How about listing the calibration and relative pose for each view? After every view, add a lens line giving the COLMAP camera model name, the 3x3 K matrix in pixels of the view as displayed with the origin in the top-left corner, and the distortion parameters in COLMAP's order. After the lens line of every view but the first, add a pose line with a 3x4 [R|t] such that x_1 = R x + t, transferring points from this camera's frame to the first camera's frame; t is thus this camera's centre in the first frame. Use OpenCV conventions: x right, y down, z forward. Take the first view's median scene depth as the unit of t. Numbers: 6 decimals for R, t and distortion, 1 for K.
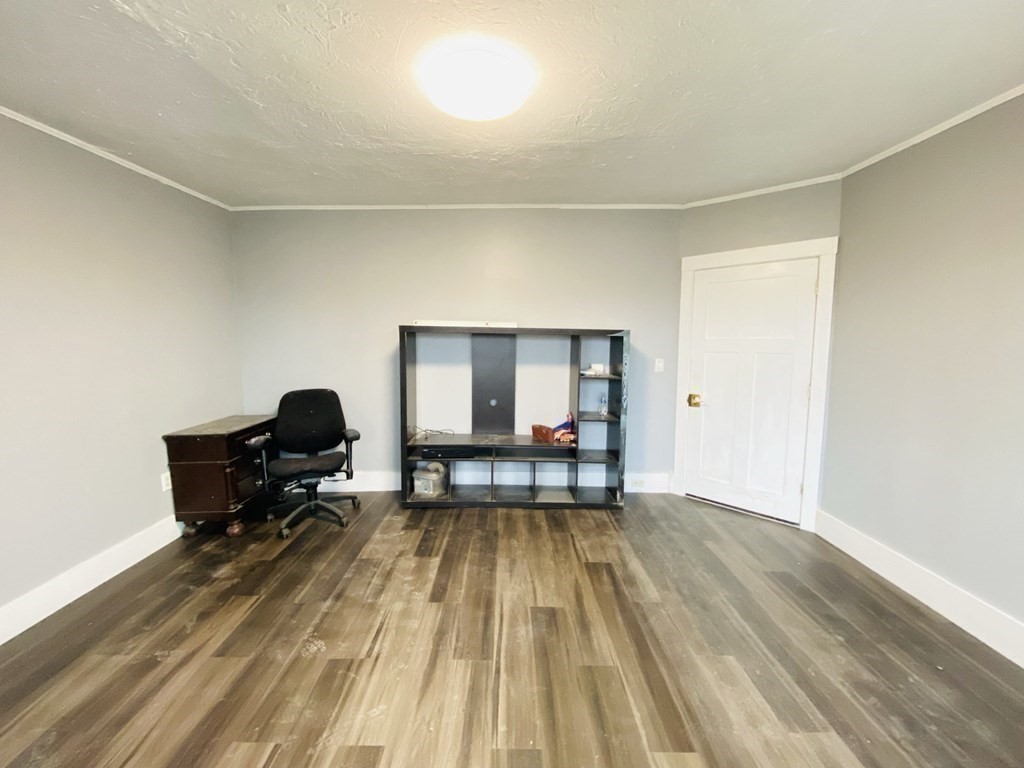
lens RADIAL K [[411.3, 0, 509.4], [0, 411.3, 379.7], [0, 0, 1]] dist [0.024530, -0.022833]
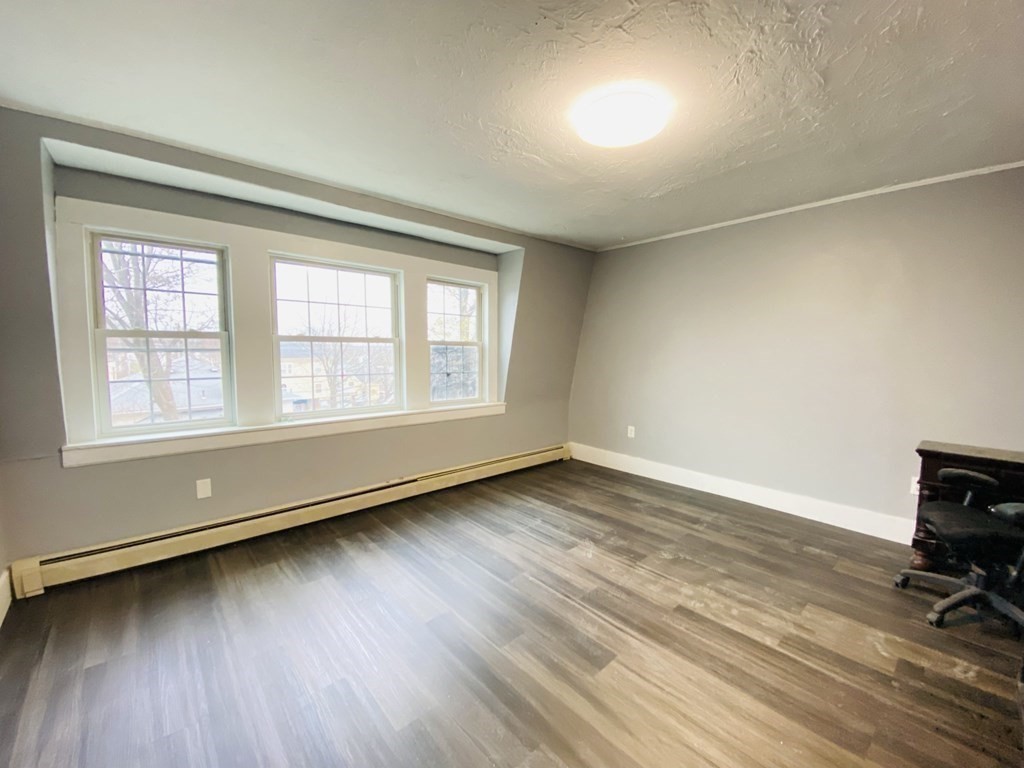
lens RADIAL K [[411.3, 0, 509.4], [0, 411.3, 379.7], [0, 0, 1]] dist [0.024530, -0.022833]
pose [[-0.744024, 0.048678, -0.666377, 0.777620], [-0.075324, 0.984874, 0.156044, -0.123602], [0.663893, 0.166295, -0.729104, 1.426498]]
